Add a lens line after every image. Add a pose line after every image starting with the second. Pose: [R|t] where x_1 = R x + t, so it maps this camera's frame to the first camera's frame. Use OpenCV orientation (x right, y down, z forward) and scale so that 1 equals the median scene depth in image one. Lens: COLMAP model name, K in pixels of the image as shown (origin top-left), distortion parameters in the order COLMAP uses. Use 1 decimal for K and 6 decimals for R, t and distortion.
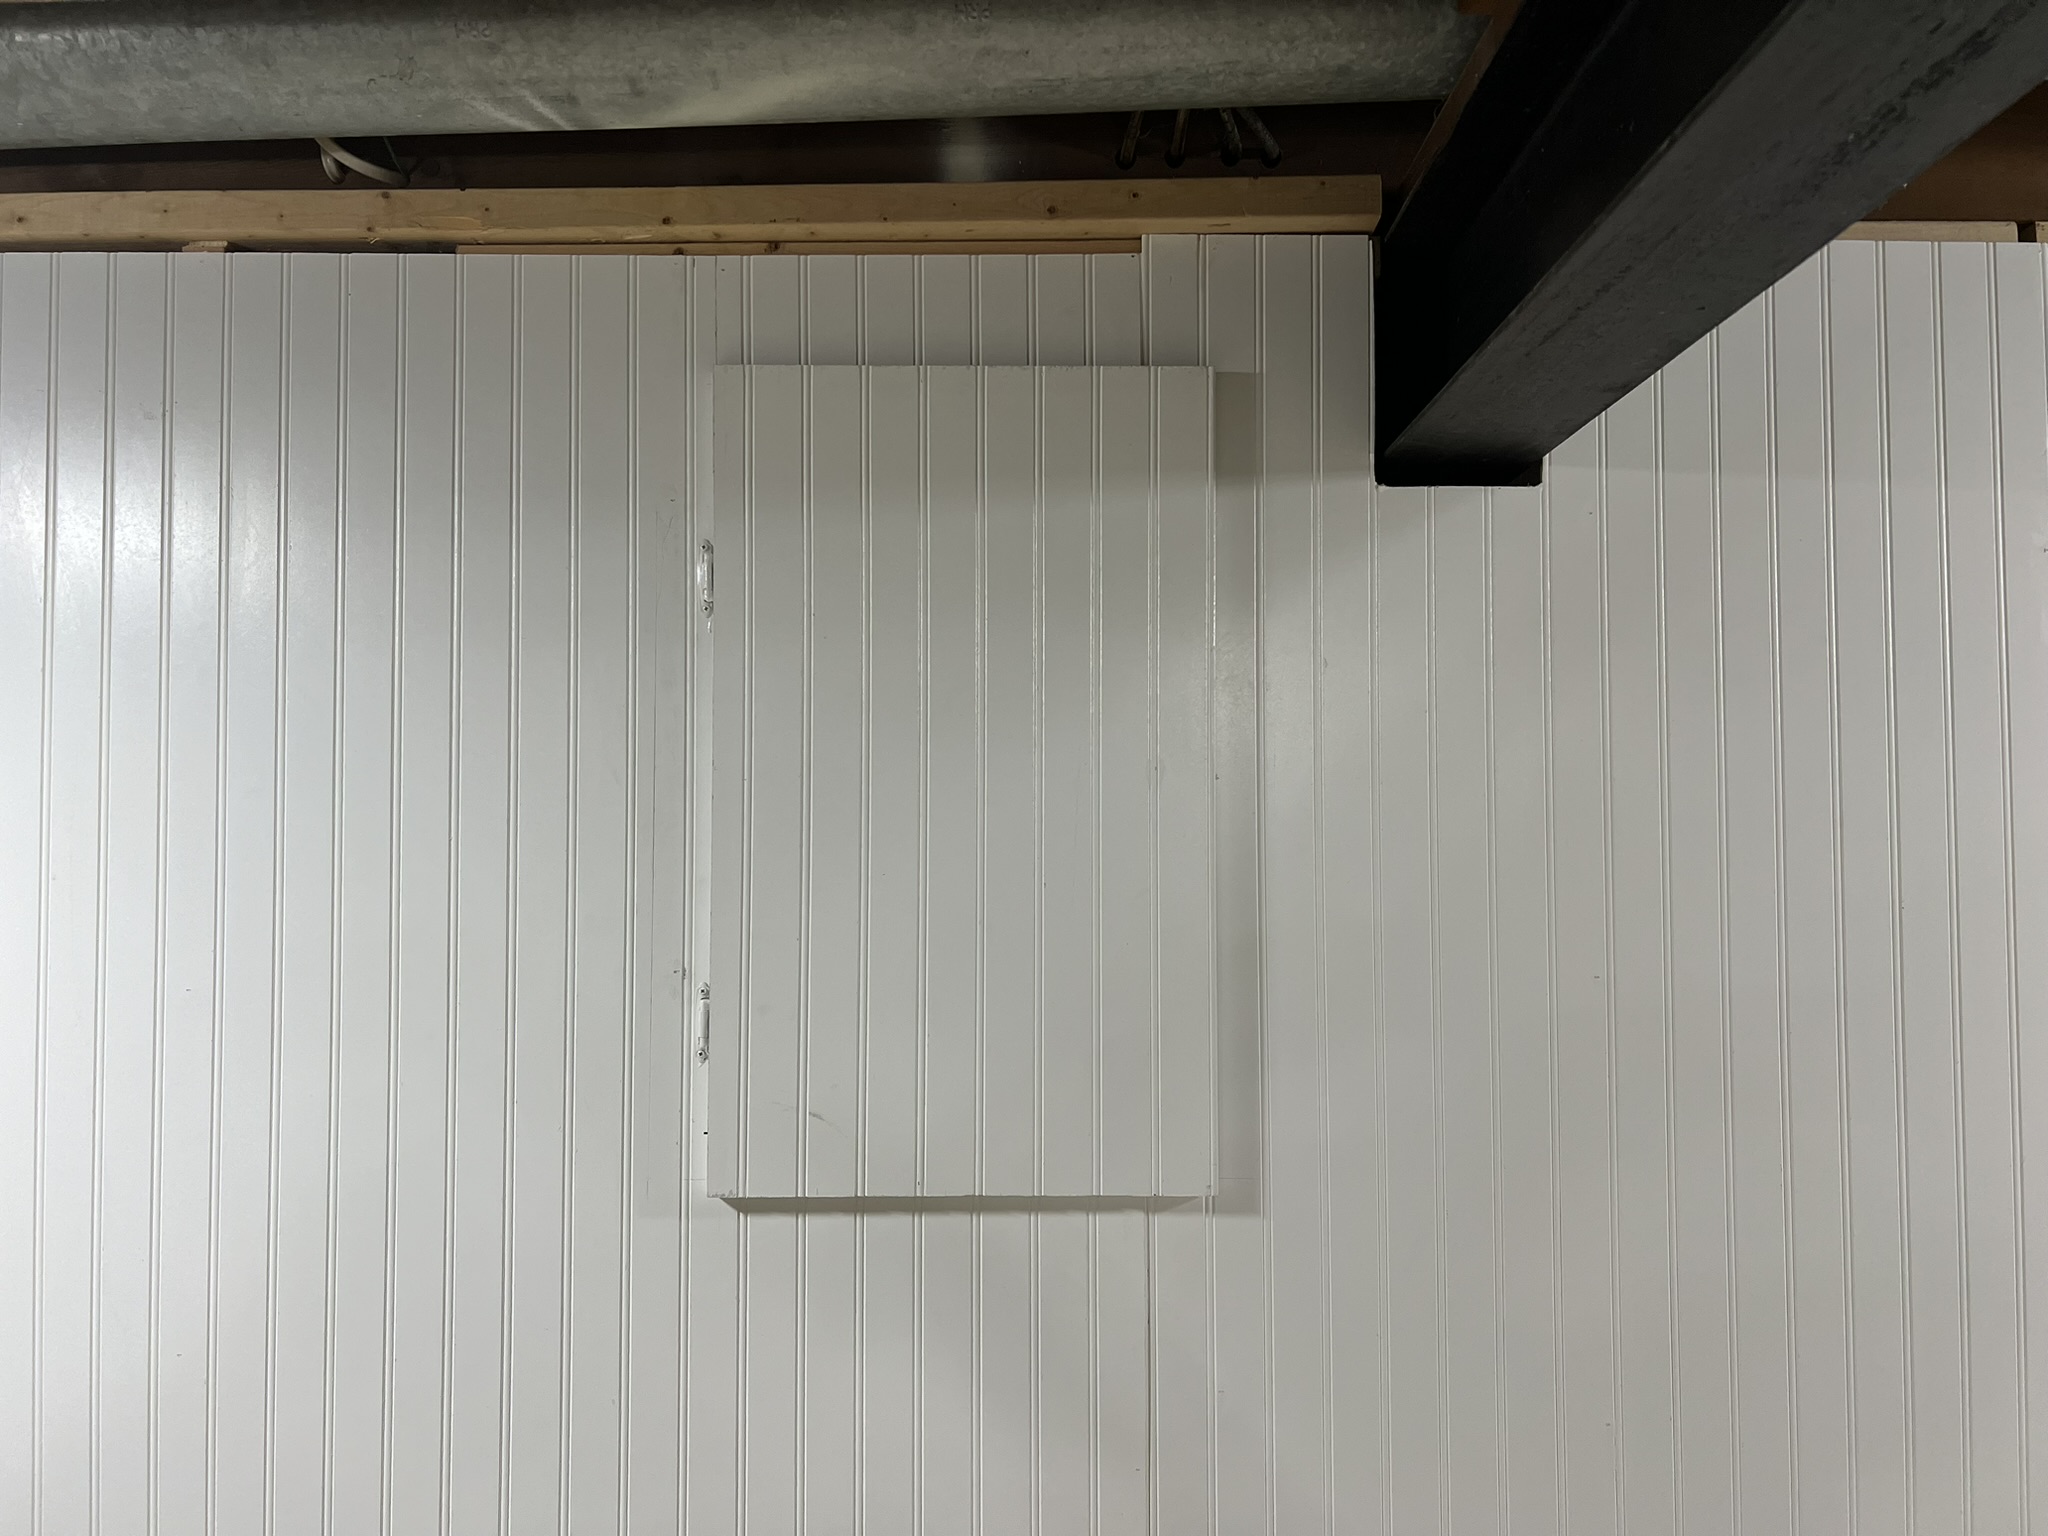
lens RADIAL K [[1526.9, 0, 1018.7], [0, 1526.9, 756.4], [0, 0, 1]] dist [0.047832, -0.054413]
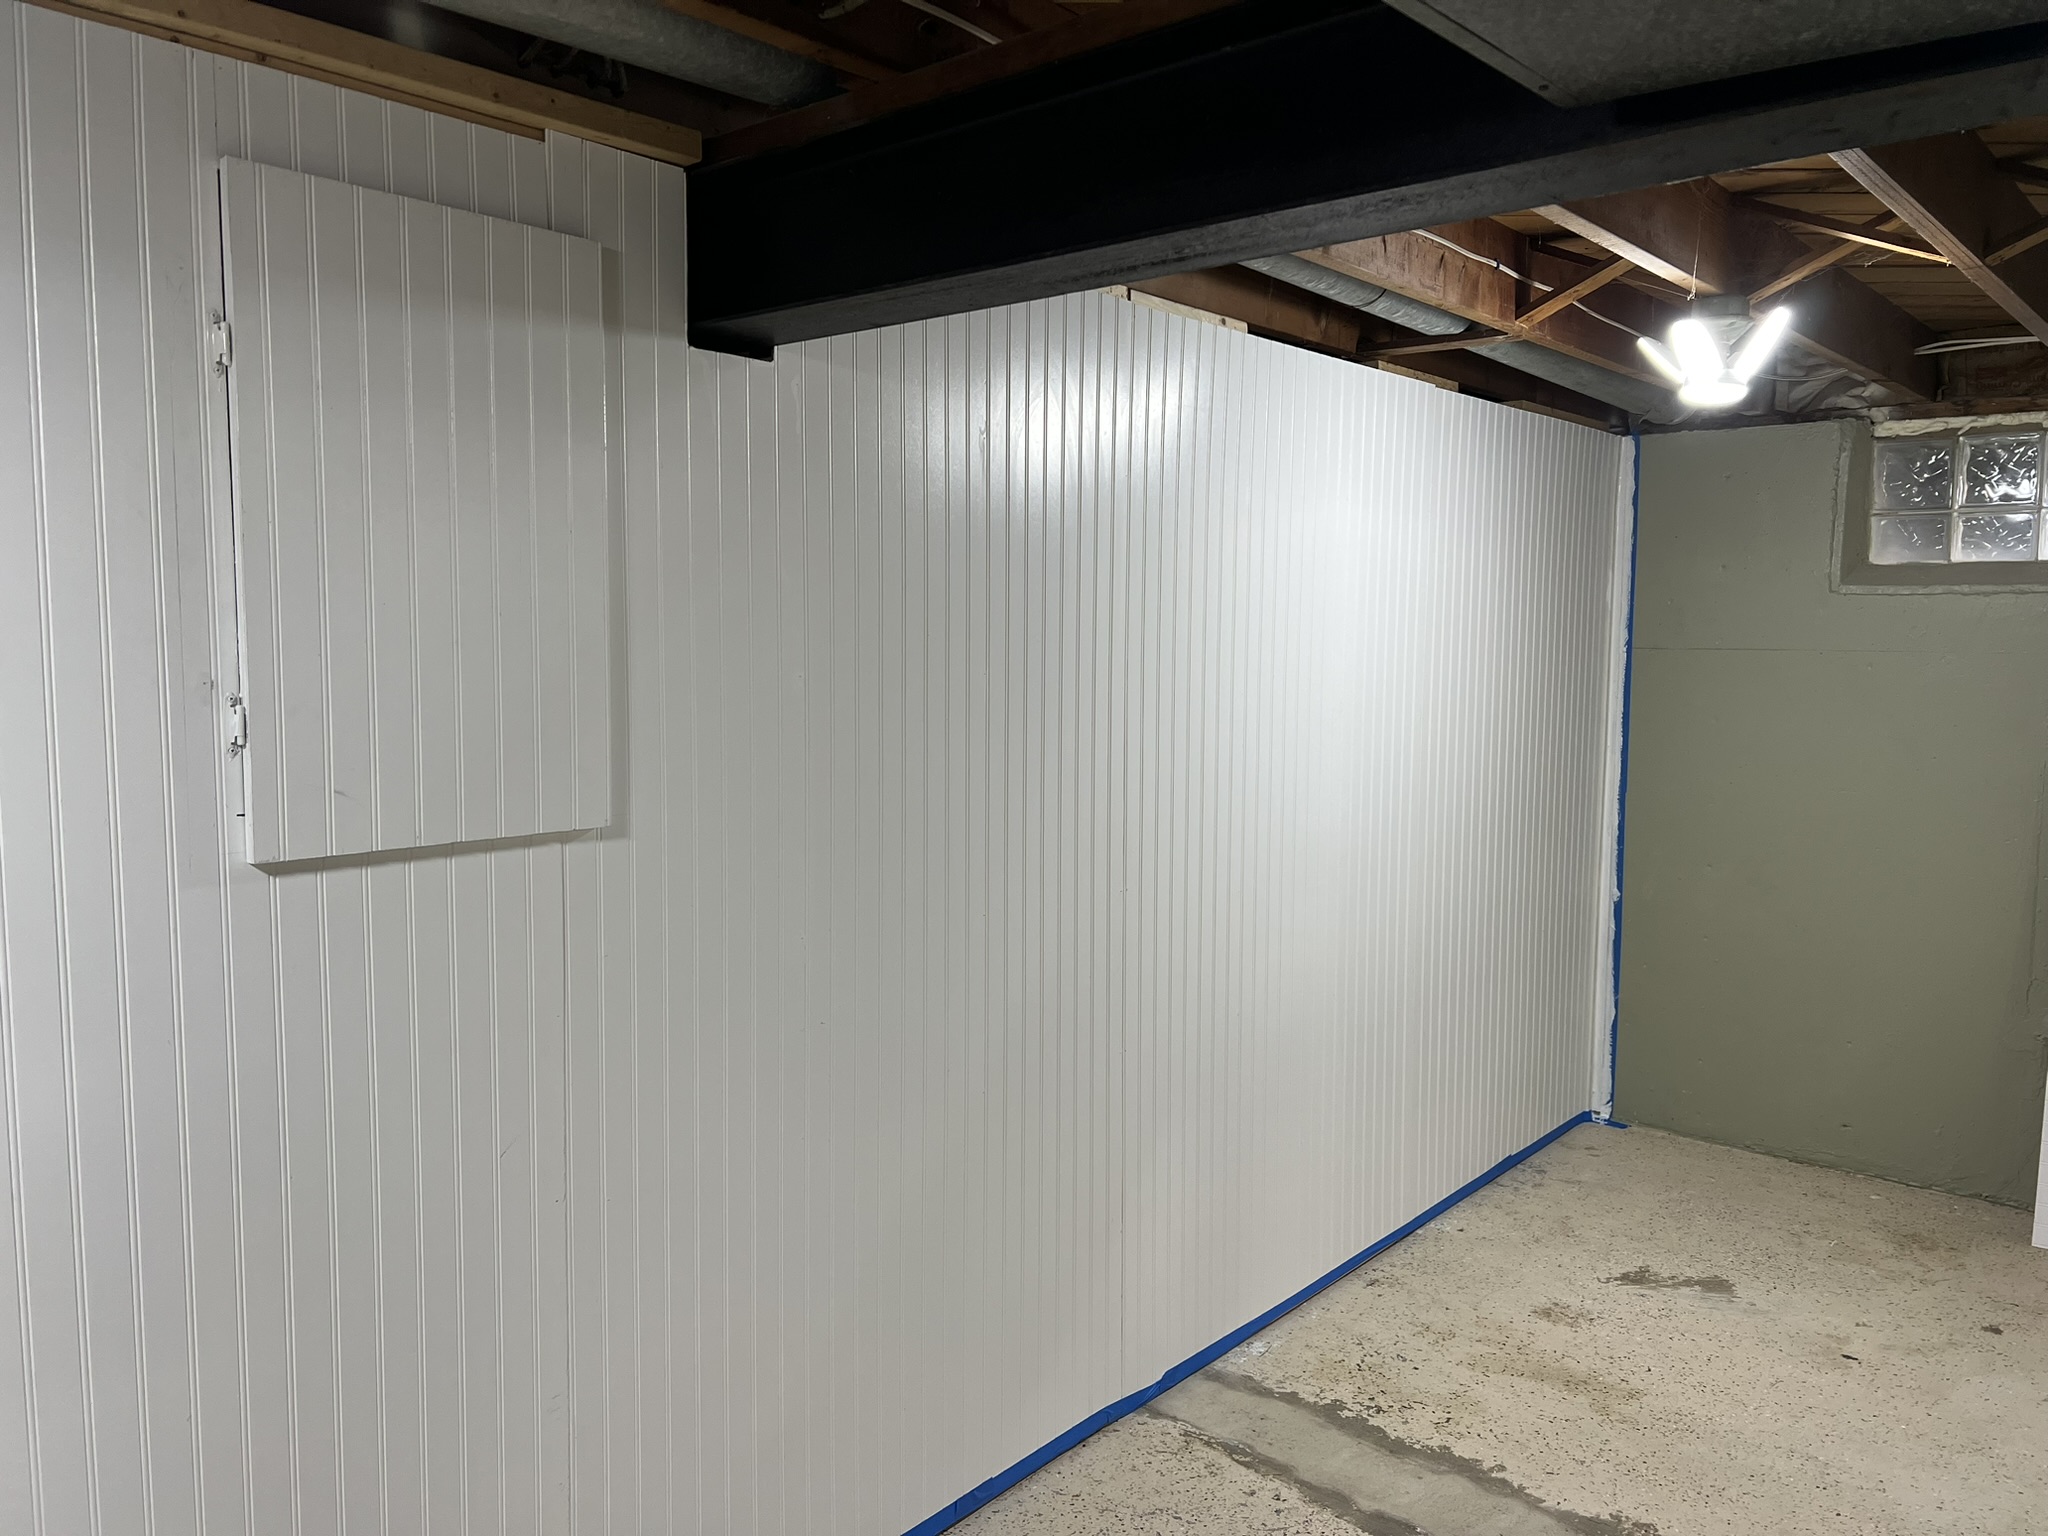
lens RADIAL K [[1526.9, 0, 1017.7], [0, 1526.9, 768.1], [0, 0, 1]] dist [0.047832, -0.054413]
pose [[0.659566, -0.061399, 0.749135, -0.702458], [-0.031920, 0.993471, 0.109528, 0.056461], [-0.750969, -0.096154, 0.653300, -0.249258]]
